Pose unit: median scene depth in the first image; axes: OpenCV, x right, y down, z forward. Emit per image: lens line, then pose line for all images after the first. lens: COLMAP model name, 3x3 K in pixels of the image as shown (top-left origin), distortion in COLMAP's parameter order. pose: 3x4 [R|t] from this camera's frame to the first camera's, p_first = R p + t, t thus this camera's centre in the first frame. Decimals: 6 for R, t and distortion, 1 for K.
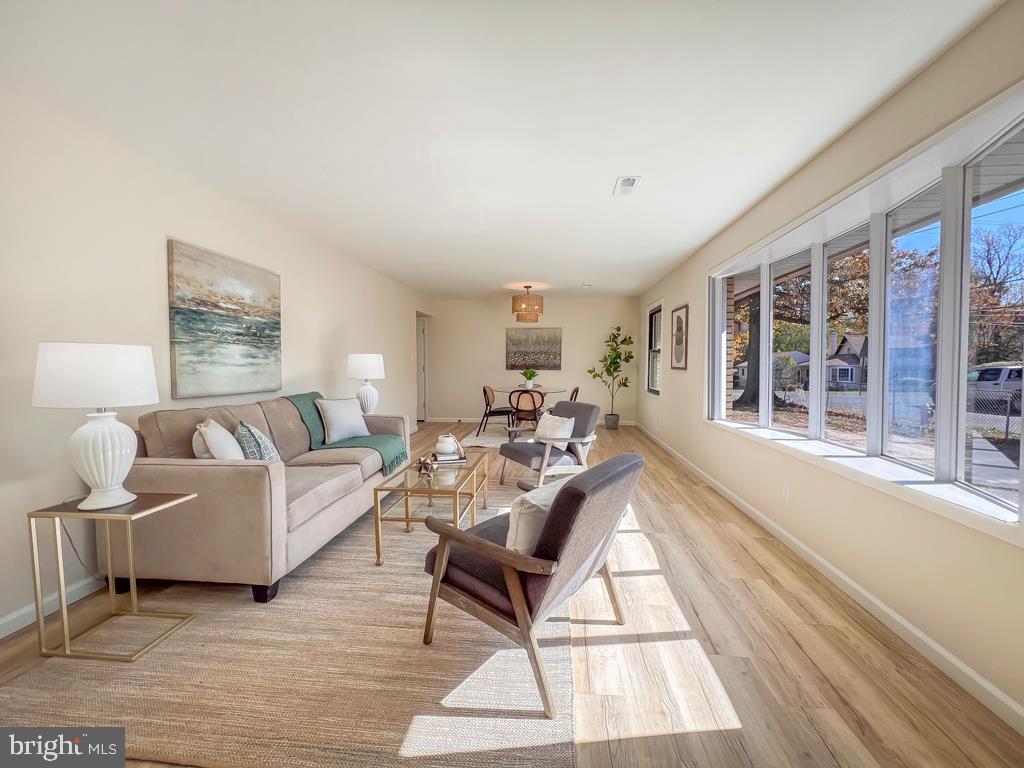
lens RADIAL K [[433.8, 0, 514.2], [0, 433.8, 381.6], [0, 0, 1]] dist [-0.000872, -0.000122]
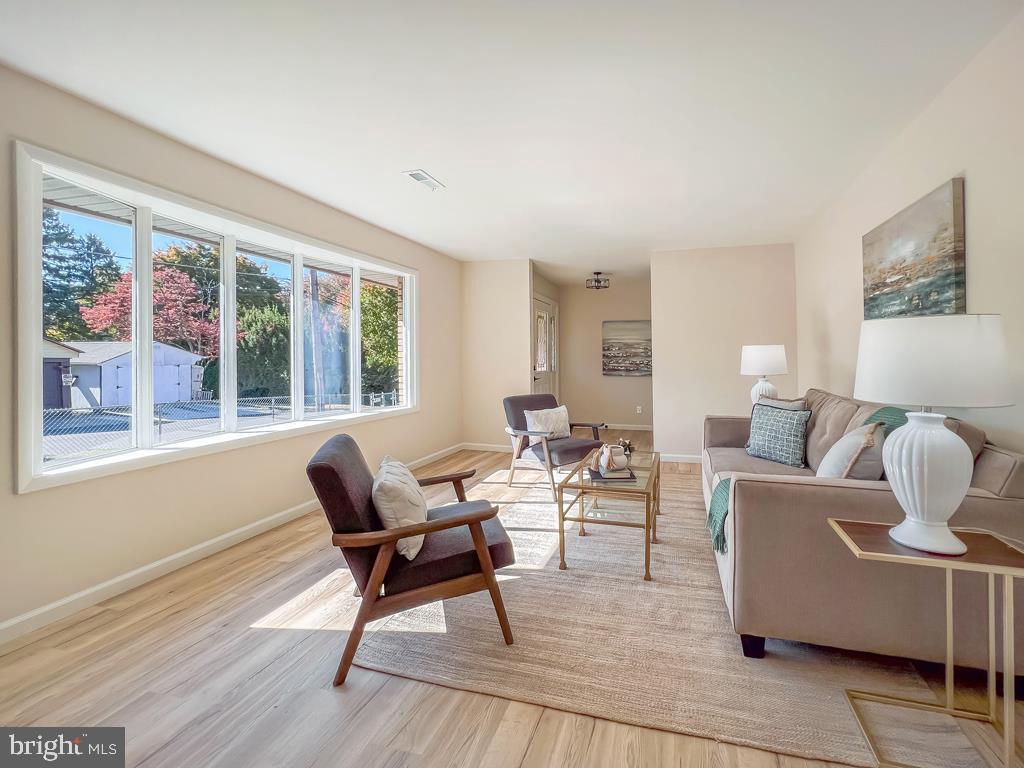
lens RADIAL K [[419.3, 0, 571.7], [0, 419.3, 365.0], [0, 0, 1]] dist [-0.003678, 0.000806]
pose [[-0.992080, 0.000173, 0.125606, -0.161687], [0.007597, 0.998250, 0.058636, -0.060703], [-0.125376, 0.059126, -0.990346, 1.600857]]
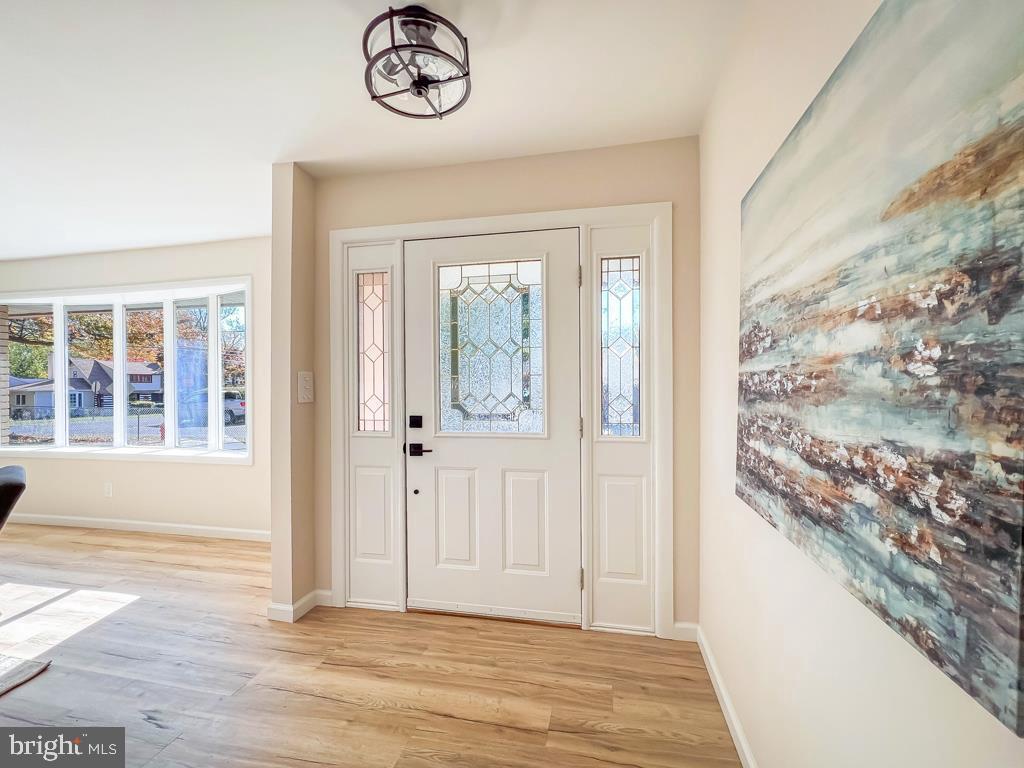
lens RADIAL K [[419.3, 0, 517.5], [0, 419.3, 386.2], [0, 0, 1]] dist [-0.003678, 0.000806]
pose [[0.089482, 0.005228, 0.995975, -0.389925], [0.040717, 0.999131, -0.008903, 0.003197], [-0.995156, 0.041350, 0.089191, -0.269965]]
